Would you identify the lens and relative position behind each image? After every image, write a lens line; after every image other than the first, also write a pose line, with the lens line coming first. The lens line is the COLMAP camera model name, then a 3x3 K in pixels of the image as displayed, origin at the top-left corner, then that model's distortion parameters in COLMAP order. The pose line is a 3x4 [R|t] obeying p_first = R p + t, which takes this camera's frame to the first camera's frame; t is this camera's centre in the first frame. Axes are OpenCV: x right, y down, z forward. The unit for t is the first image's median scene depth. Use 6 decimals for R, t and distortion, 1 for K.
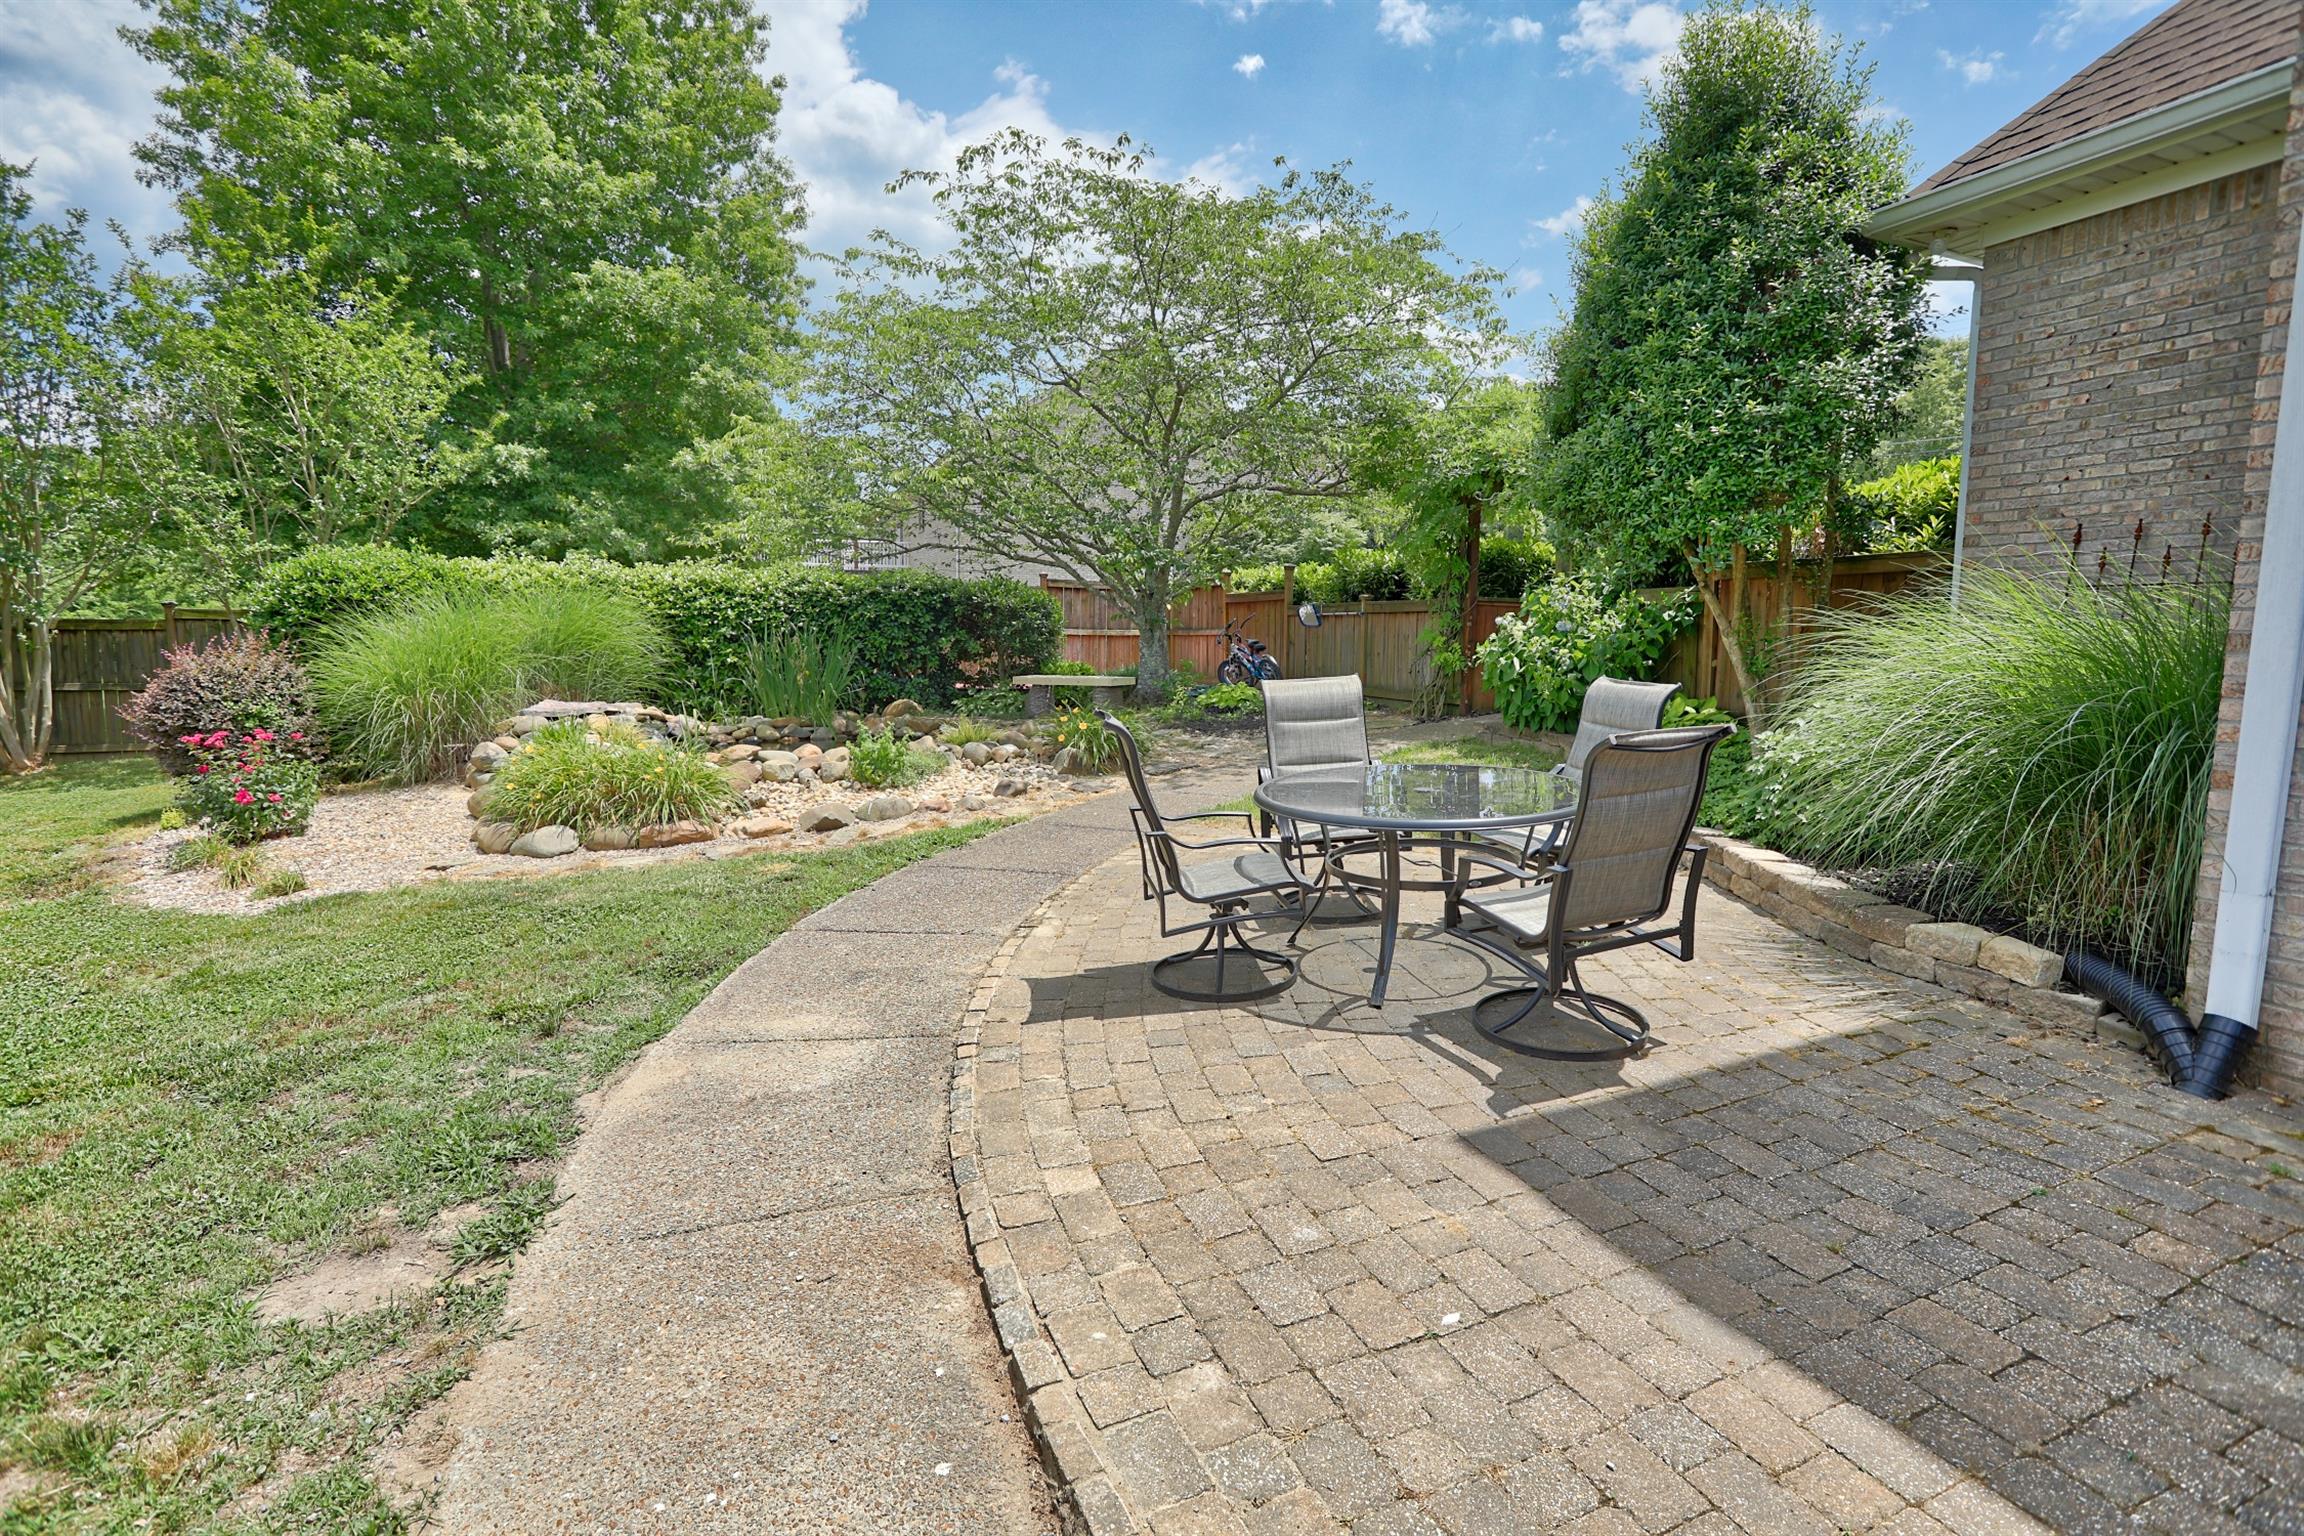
lens RADIAL K [[1102.0, 0, 1152.0], [0, 1102.0, 768.0], [0, 0, 1]] dist [-0.076913, 0.031289]
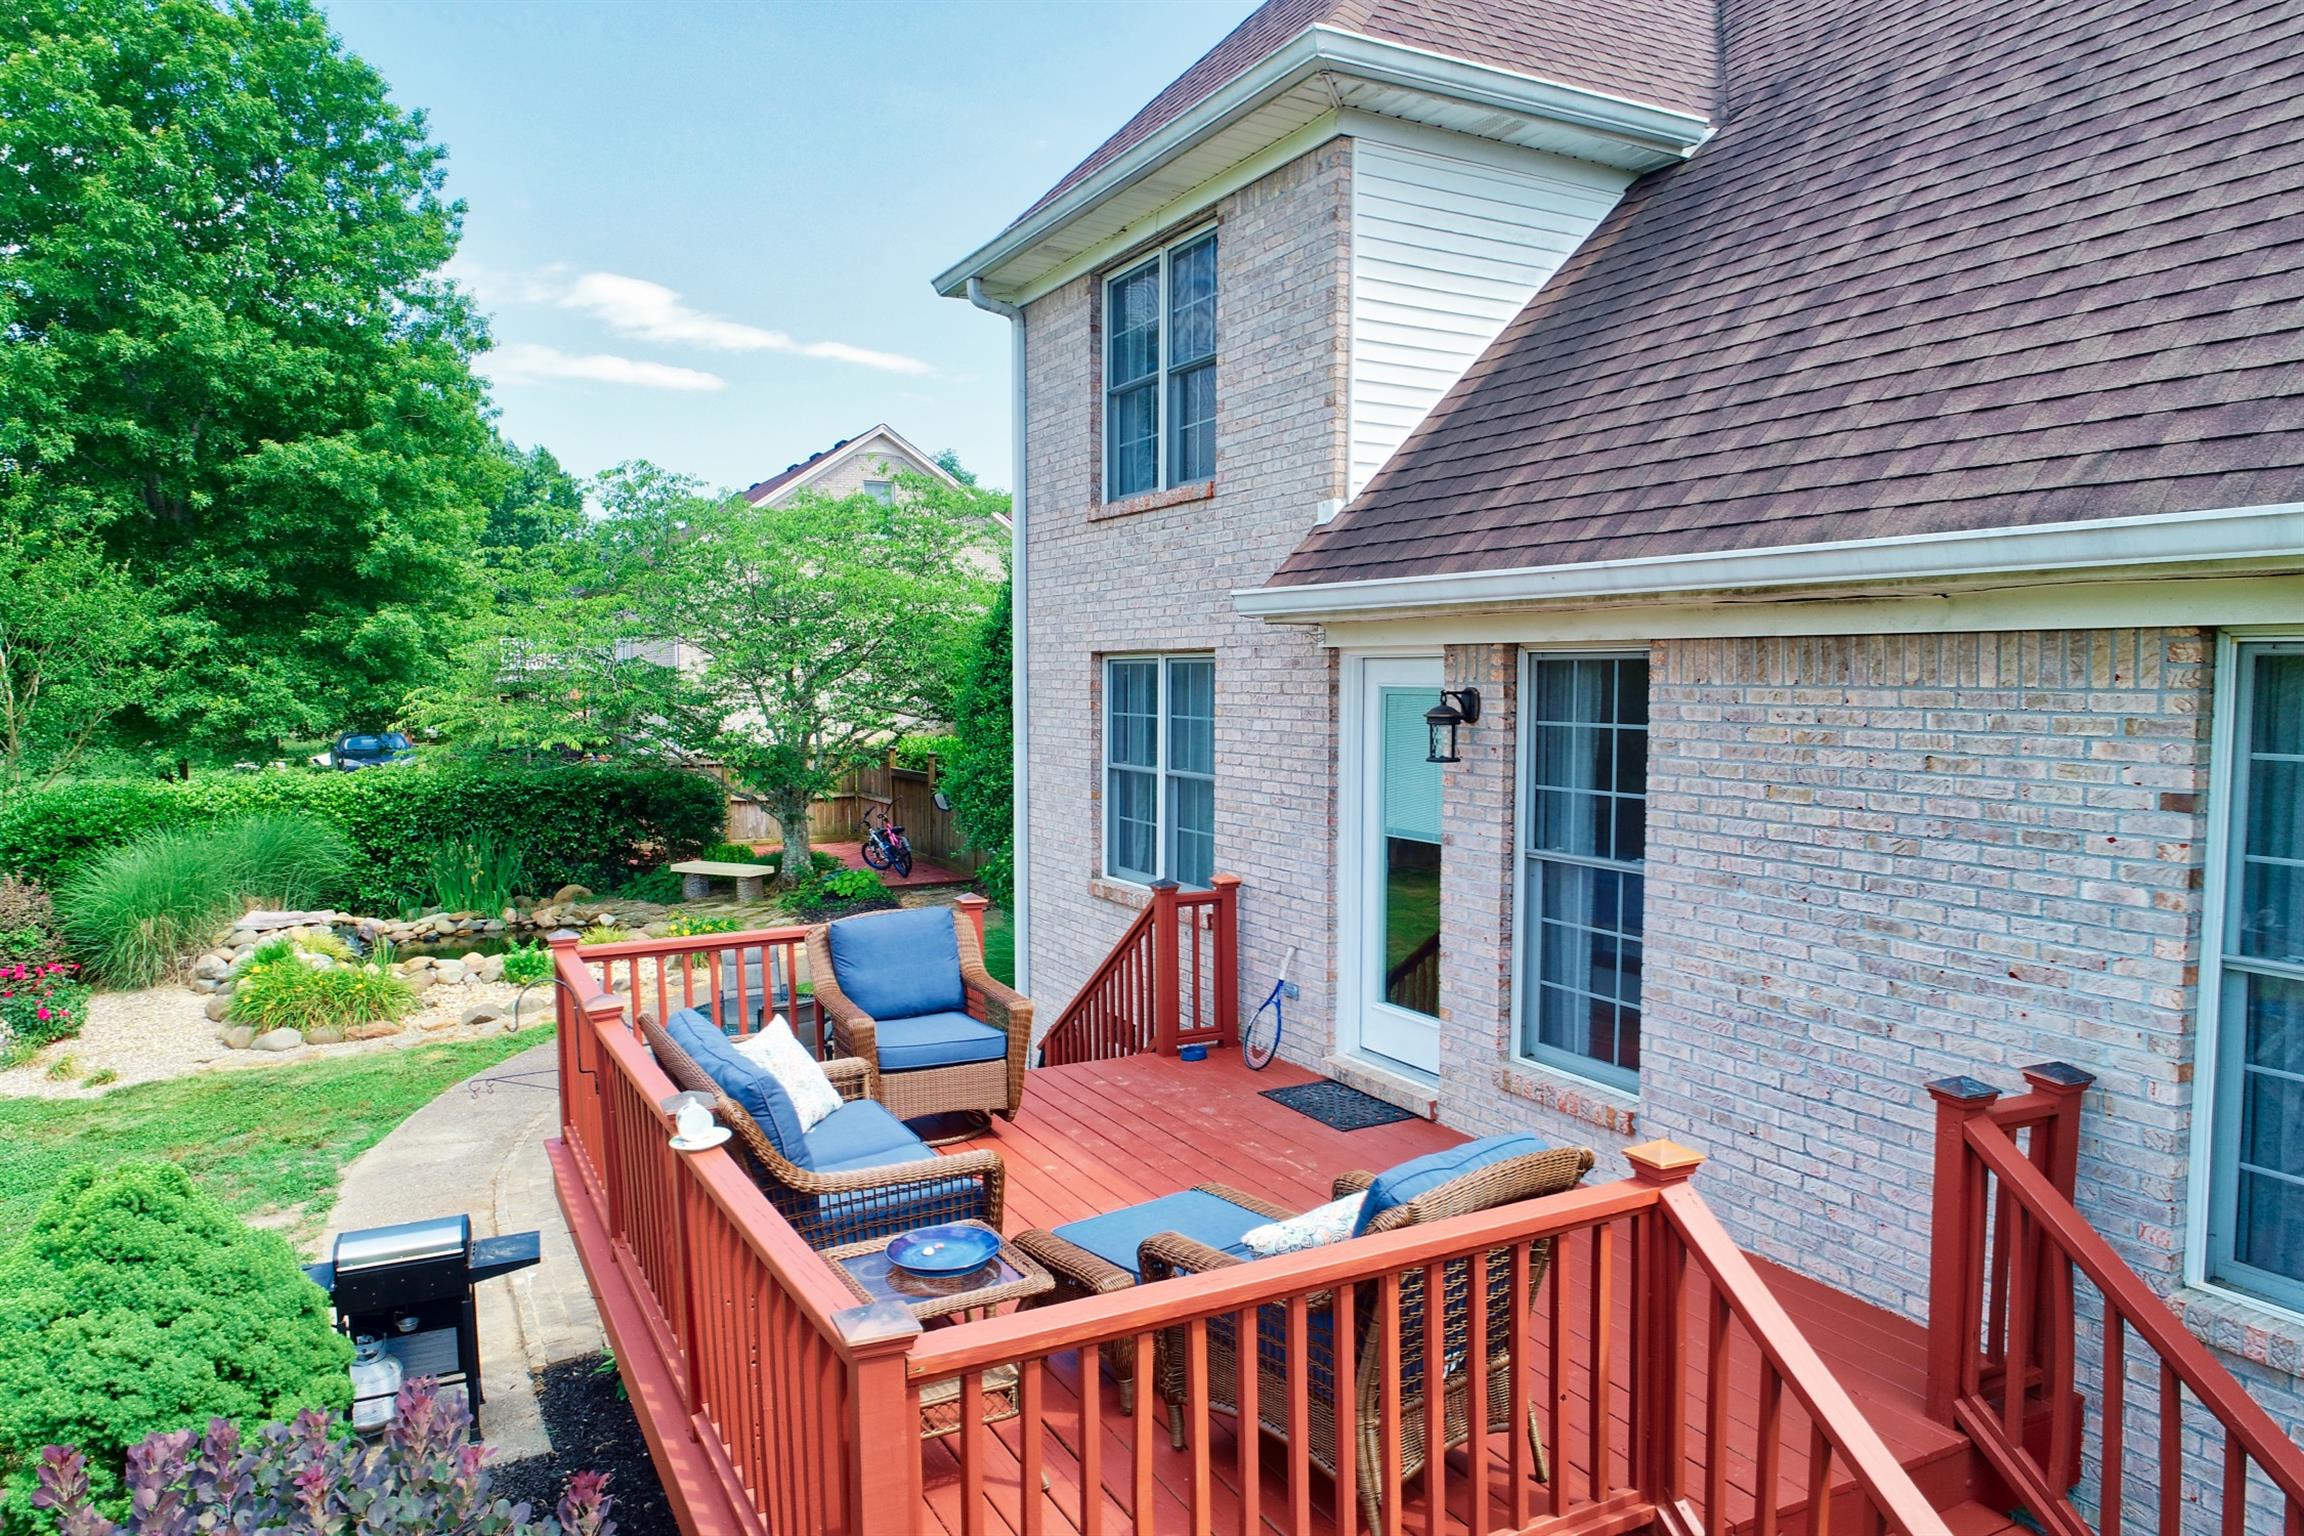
lens RADIAL K [[1514.4, 0, 1152.0], [0, 1514.4, 768.0], [0, 0, 1]] dist [0.002185, -0.026220]
pose [[0.996271, -0.017316, 0.084523, 0.311772], [0.021978, 0.998270, -0.054535, -0.111394], [-0.083433, 0.056190, 0.994928, -0.796795]]
